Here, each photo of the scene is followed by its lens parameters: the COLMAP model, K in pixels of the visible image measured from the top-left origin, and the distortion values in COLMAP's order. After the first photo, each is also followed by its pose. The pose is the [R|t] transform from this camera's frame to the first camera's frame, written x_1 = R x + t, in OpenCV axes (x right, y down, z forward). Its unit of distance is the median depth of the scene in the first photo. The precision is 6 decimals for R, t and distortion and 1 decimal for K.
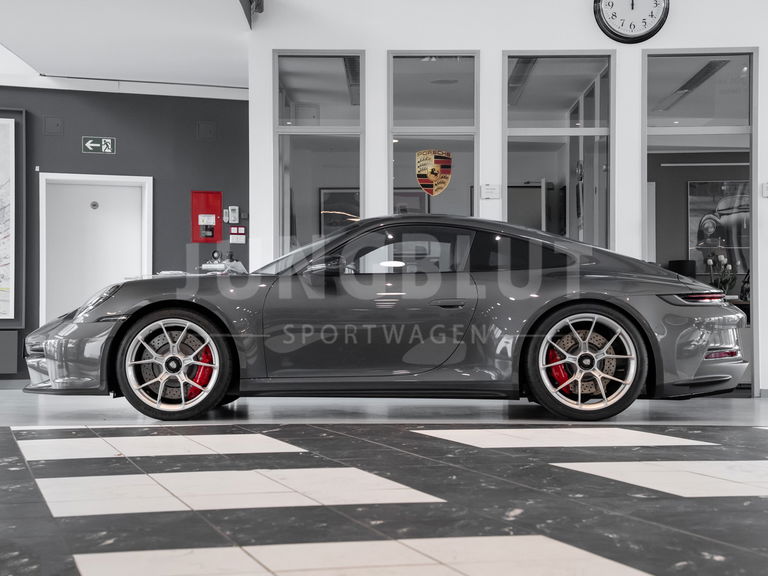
lens RADIAL K [[1256.3, 0, 382.4], [0, 1256.3, 289.3], [0, 0, 1]] dist [0.165324, 0.000000]
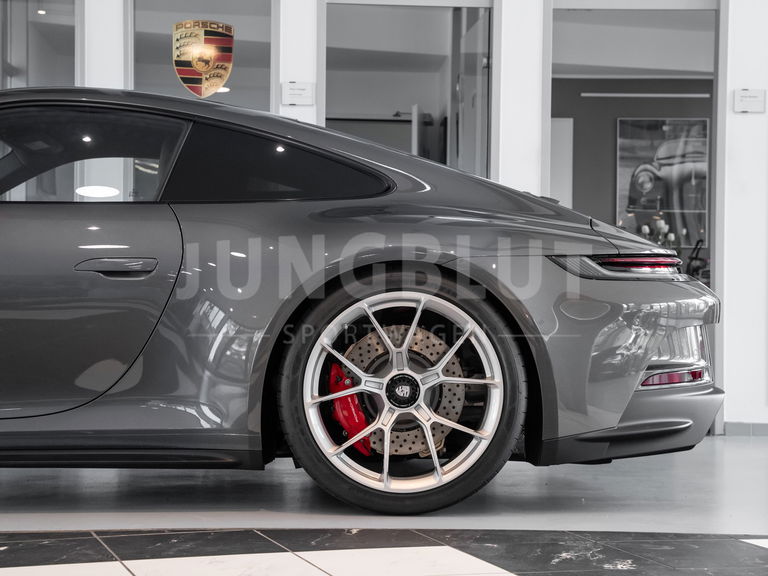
lens RADIAL K [[1294.0, 0, 383.9], [0, 1294.0, 287.0], [0, 0, 1]] dist [0.180251, 0.000000]
pose [[0.998146, 0.014319, 0.059151, 0.120869], [-0.014847, 0.999854, 0.008501, 0.012908], [-0.059021, -0.009363, 0.998213, 0.489008]]
